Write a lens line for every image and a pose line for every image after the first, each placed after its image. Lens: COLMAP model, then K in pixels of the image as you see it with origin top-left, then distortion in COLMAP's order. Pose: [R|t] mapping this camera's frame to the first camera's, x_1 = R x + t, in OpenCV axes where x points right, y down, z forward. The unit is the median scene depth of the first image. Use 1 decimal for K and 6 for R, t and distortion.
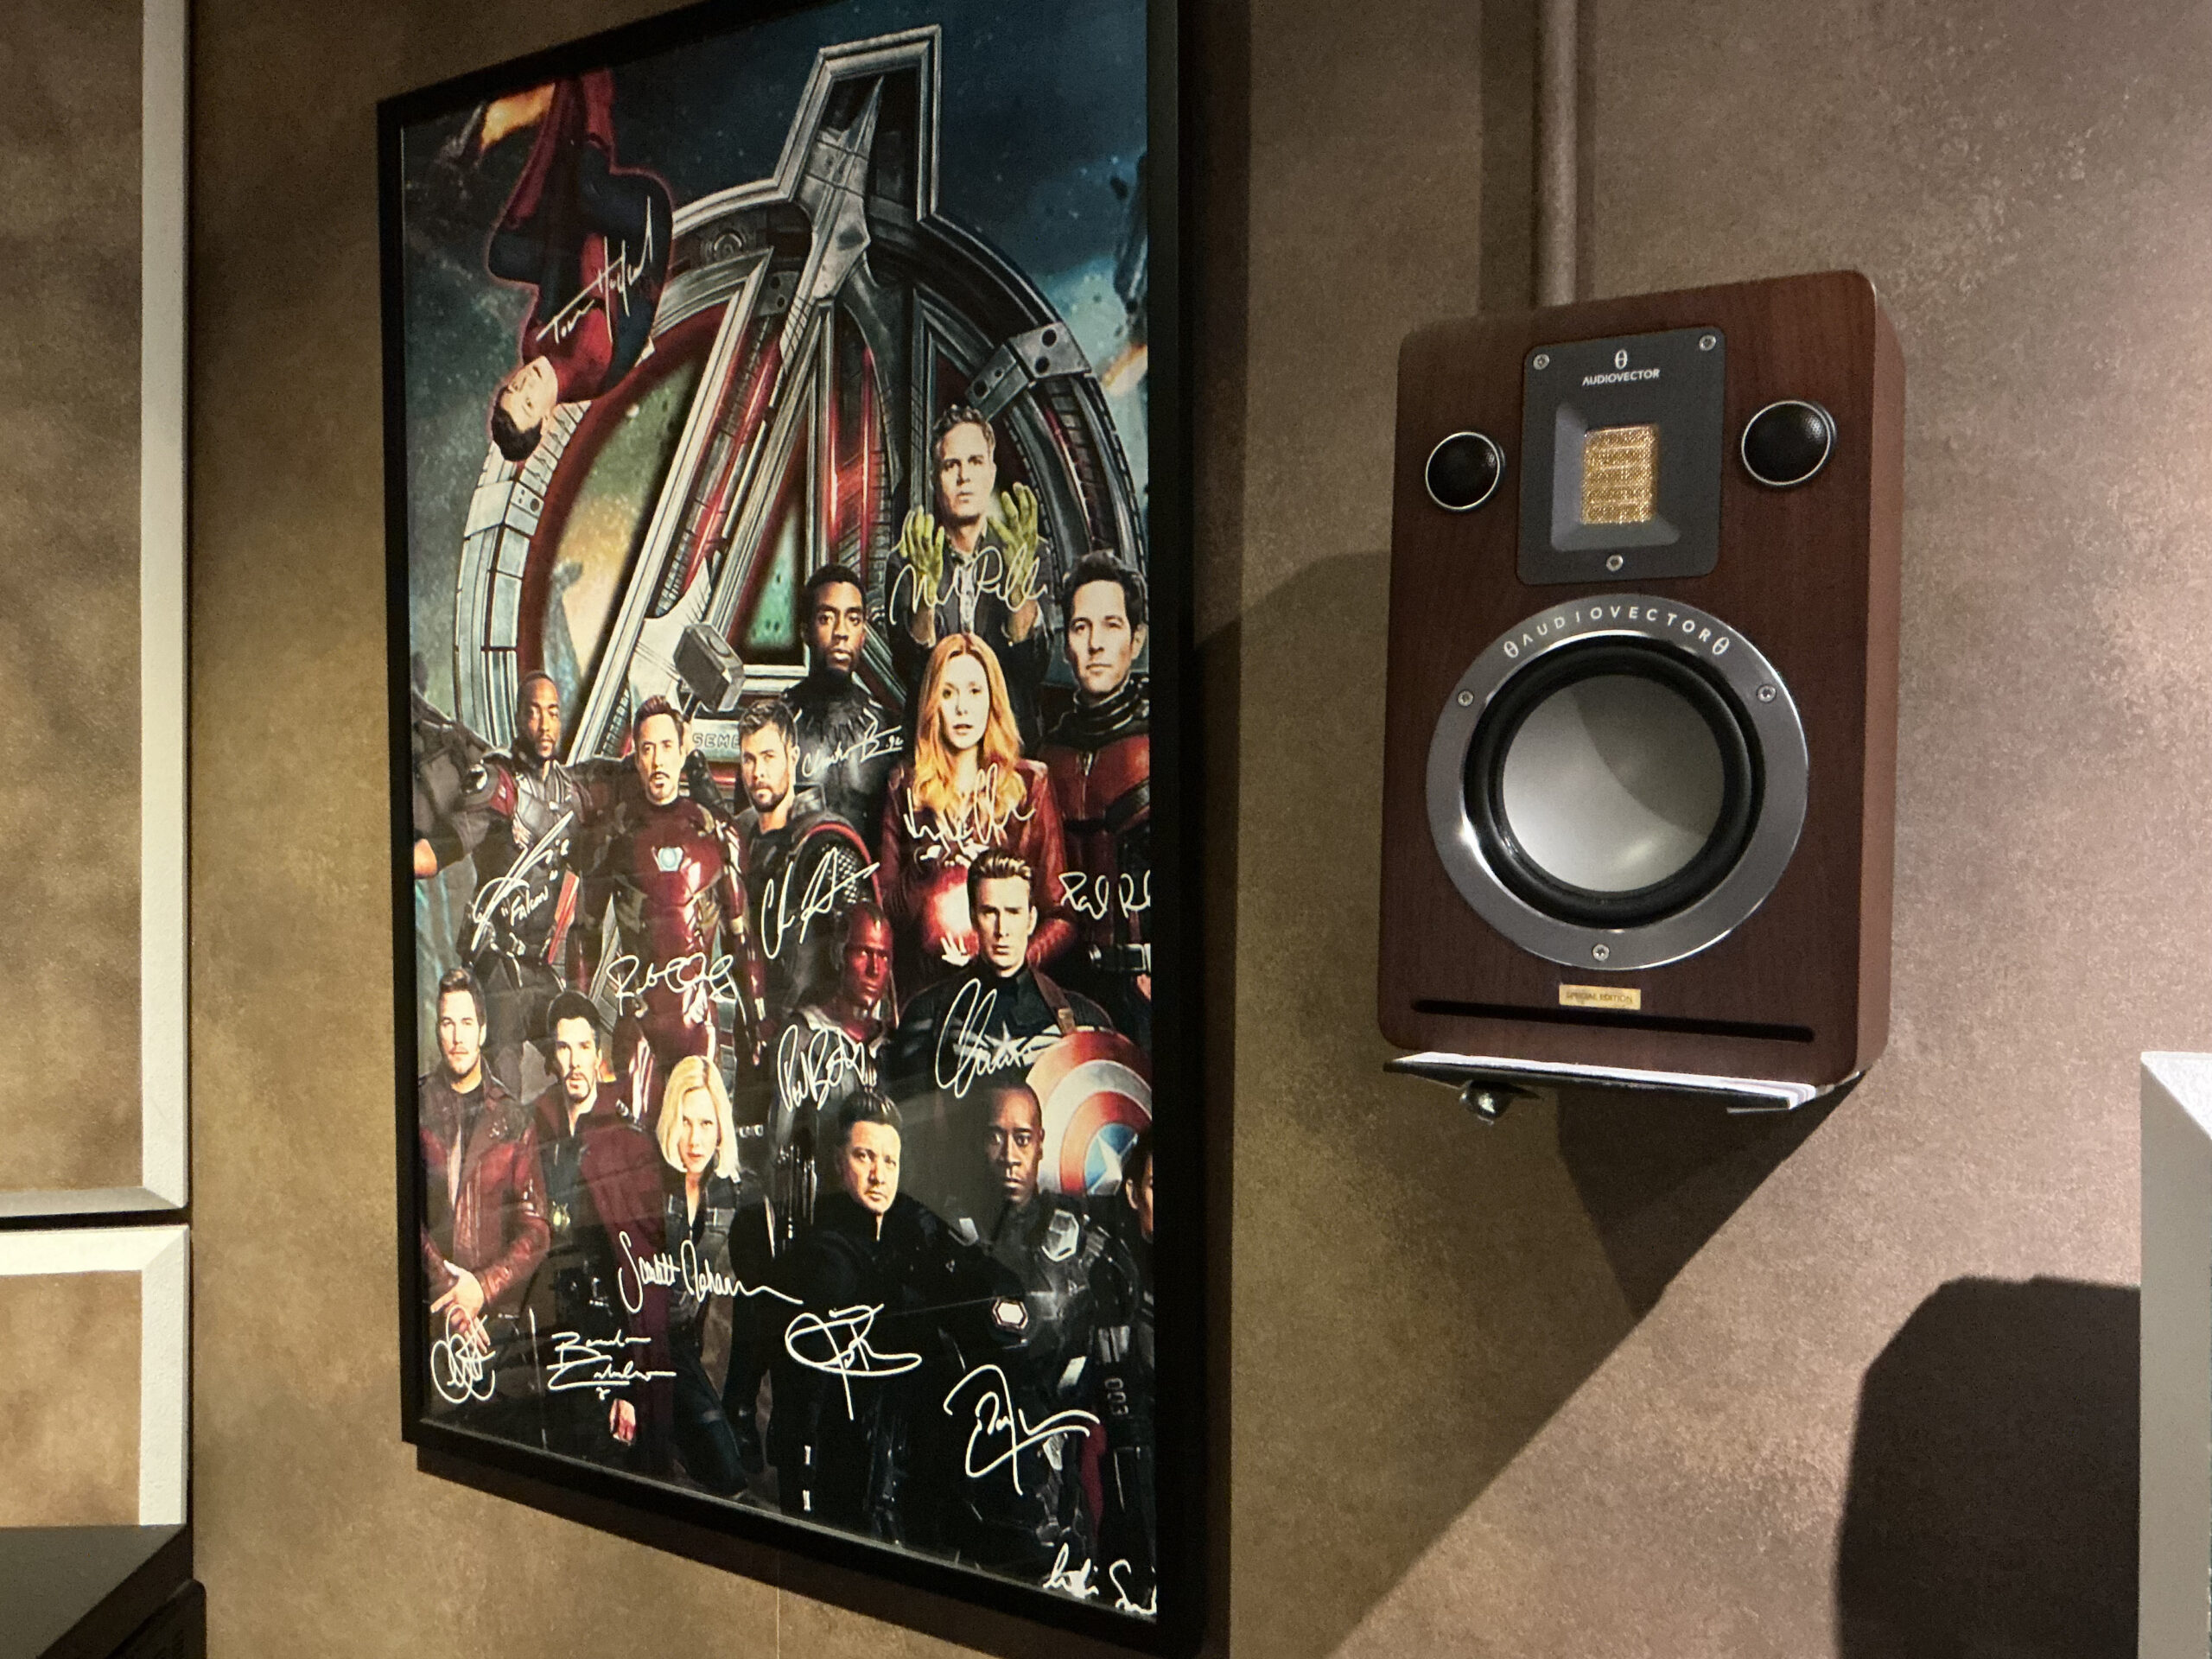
lens RADIAL K [[1861.0, 0, 1113.6], [0, 1861.0, 834.6], [0, 0, 1]] dist [0.133359, -0.292705]
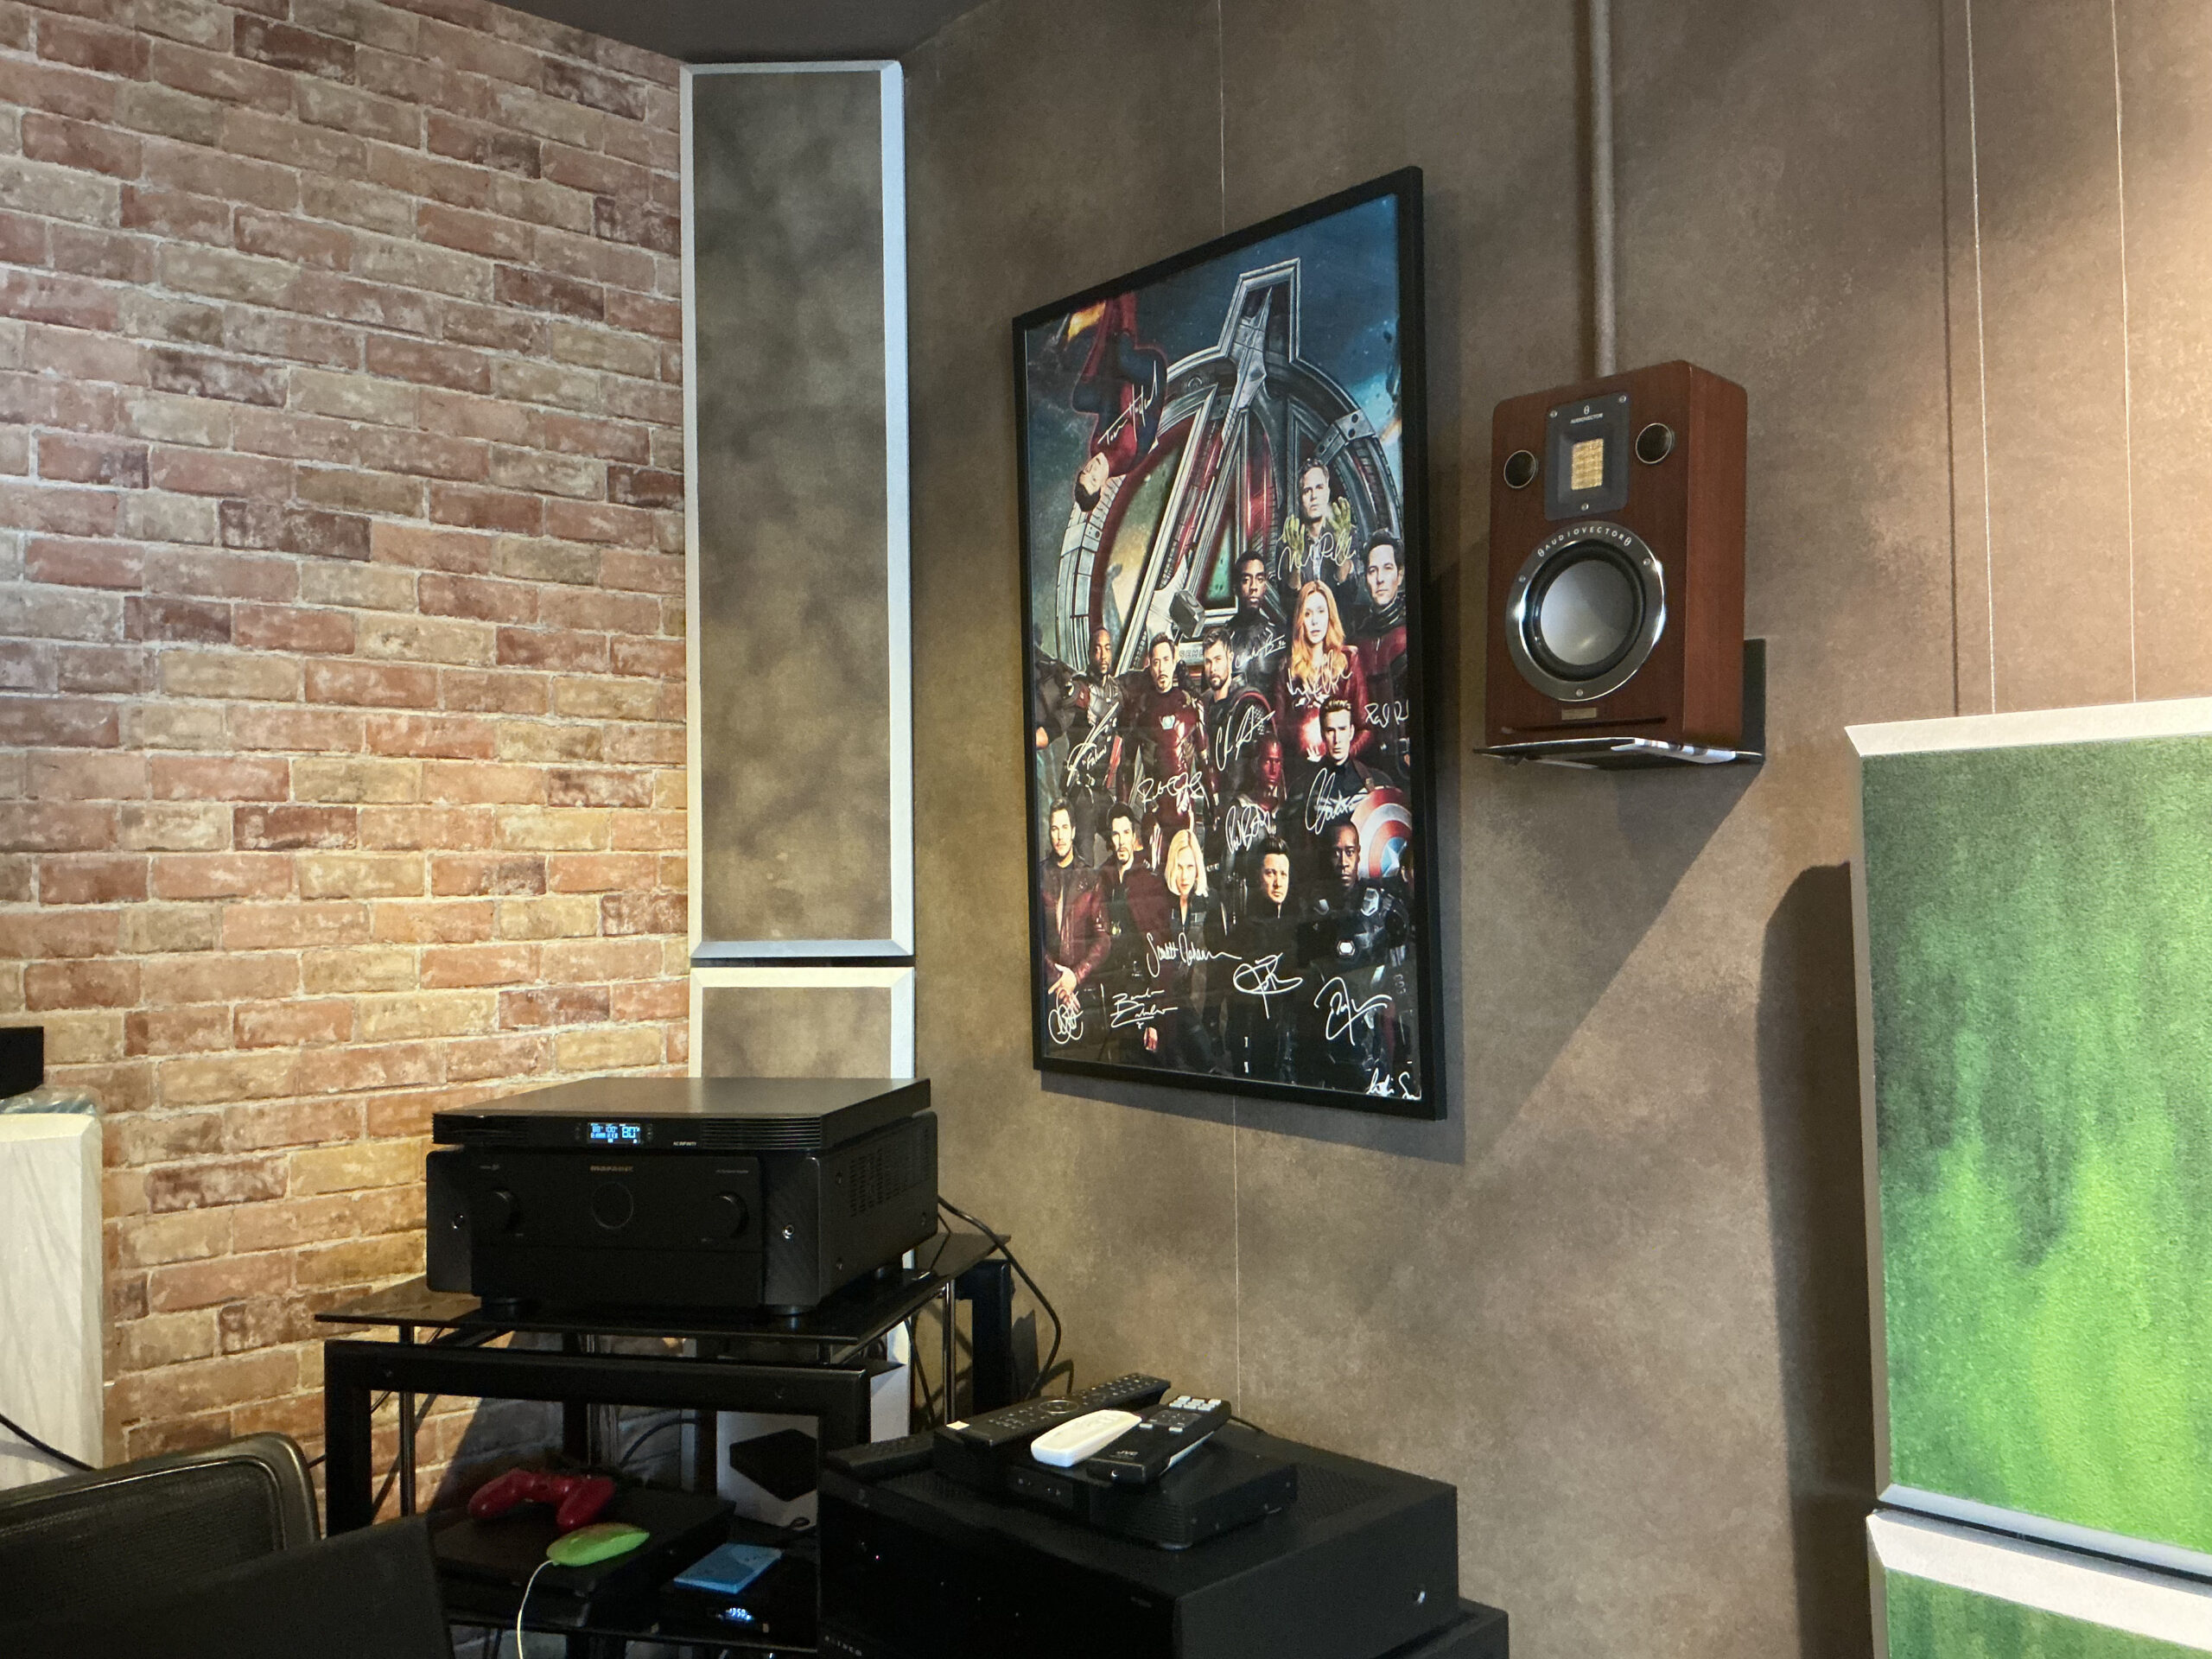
lens RADIAL K [[1861.0, 0, 1113.6], [0, 1861.0, 834.6], [0, 0, 1]] dist [0.133359, -0.292705]
pose [[0.955263, -0.021977, -0.294941, 0.254357], [0.012123, 0.999307, -0.035198, 0.194720], [0.295510, 0.030048, 0.954867, -0.772699]]
